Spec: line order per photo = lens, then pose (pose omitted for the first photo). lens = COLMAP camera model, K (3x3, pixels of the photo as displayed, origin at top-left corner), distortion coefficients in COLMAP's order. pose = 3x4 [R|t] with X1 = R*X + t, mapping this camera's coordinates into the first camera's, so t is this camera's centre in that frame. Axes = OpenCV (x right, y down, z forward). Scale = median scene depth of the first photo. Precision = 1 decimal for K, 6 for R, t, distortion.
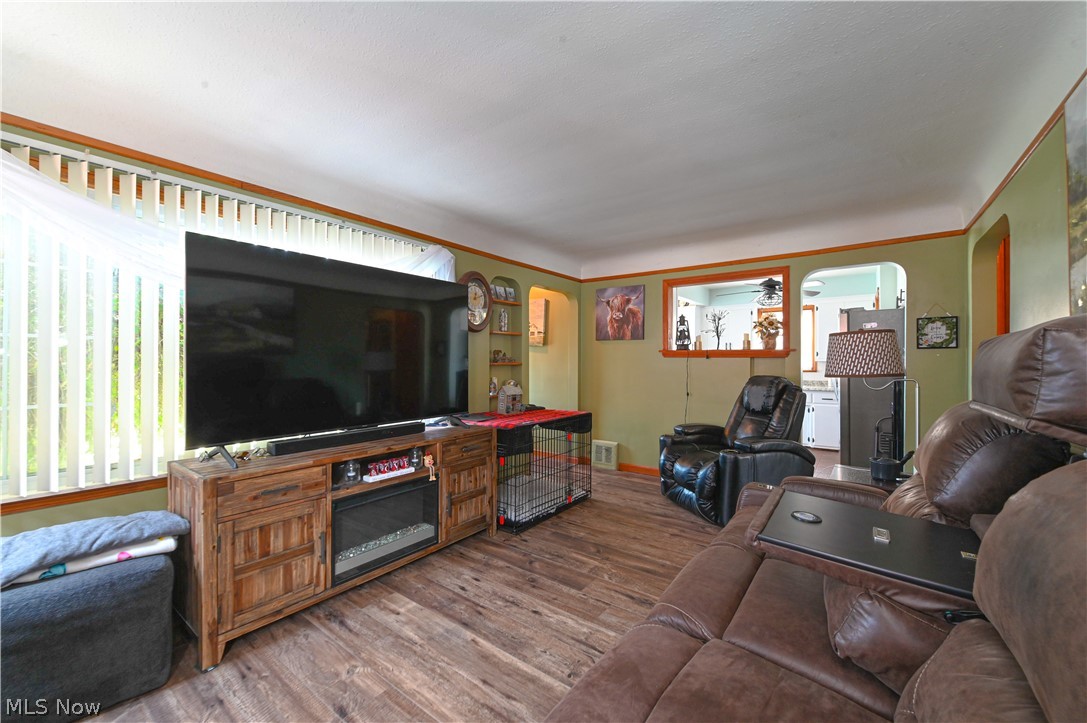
lens RADIAL K [[428.8, 0, 542.3], [0, 428.8, 361.2], [0, 0, 1]] dist [-0.010078, -0.000577]
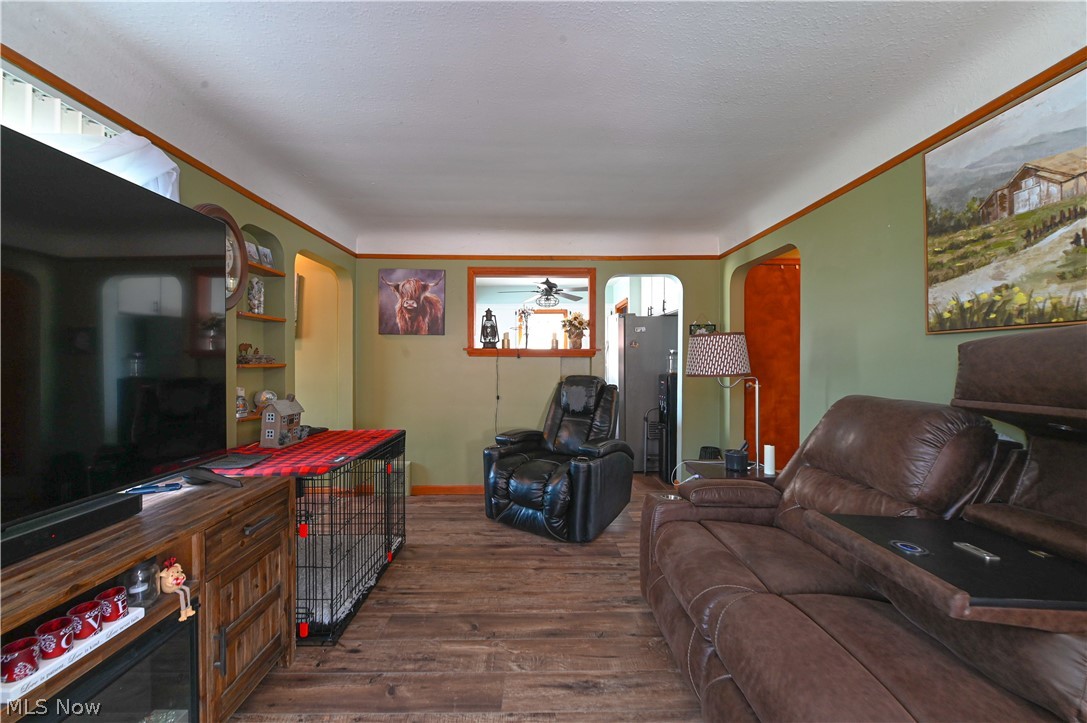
lens RADIAL K [[428.8, 0, 542.3], [0, 428.8, 361.2], [0, 0, 1]] dist [-0.010078, -0.000577]
pose [[0.787056, -0.002776, 0.616876, -0.189915], [0.000676, 0.999993, 0.003636, -0.003212], [-0.616881, -0.002445, 0.787052, 0.318461]]
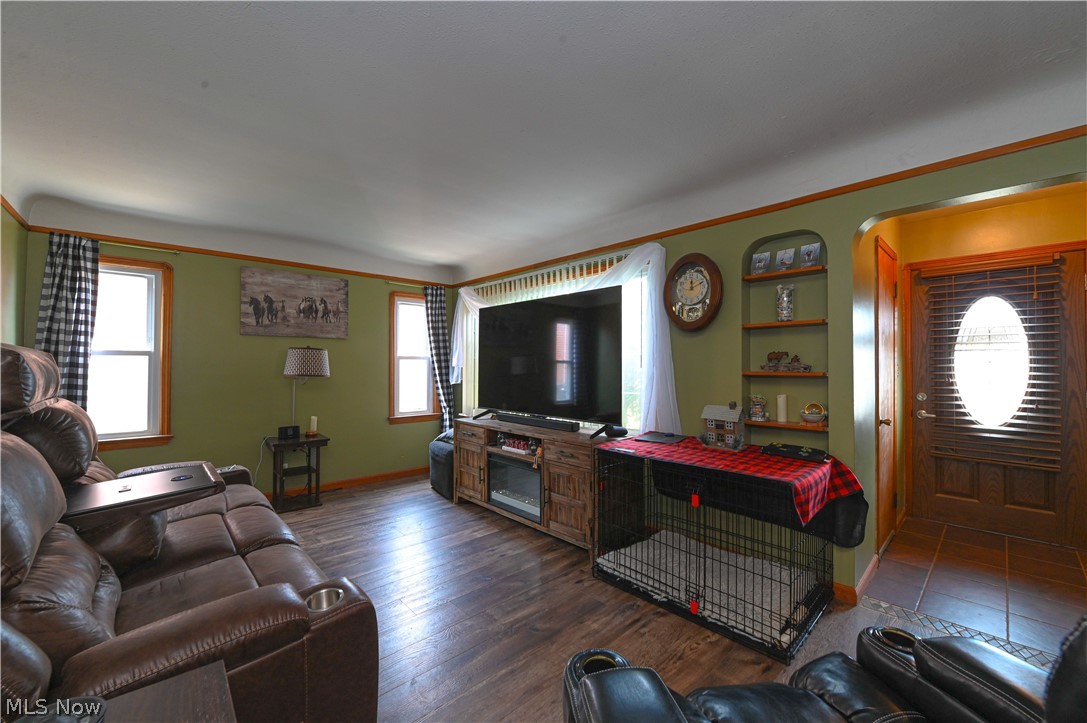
lens RADIAL K [[428.8, 0, 542.3], [0, 428.8, 361.2], [0, 0, 1]] dist [-0.010078, -0.000577]
pose [[-0.177344, -0.011185, -0.984085, 0.741633], [-0.001788, 0.999937, -0.011043, -0.005887], [0.984147, -0.000199, -0.177353, 0.991101]]
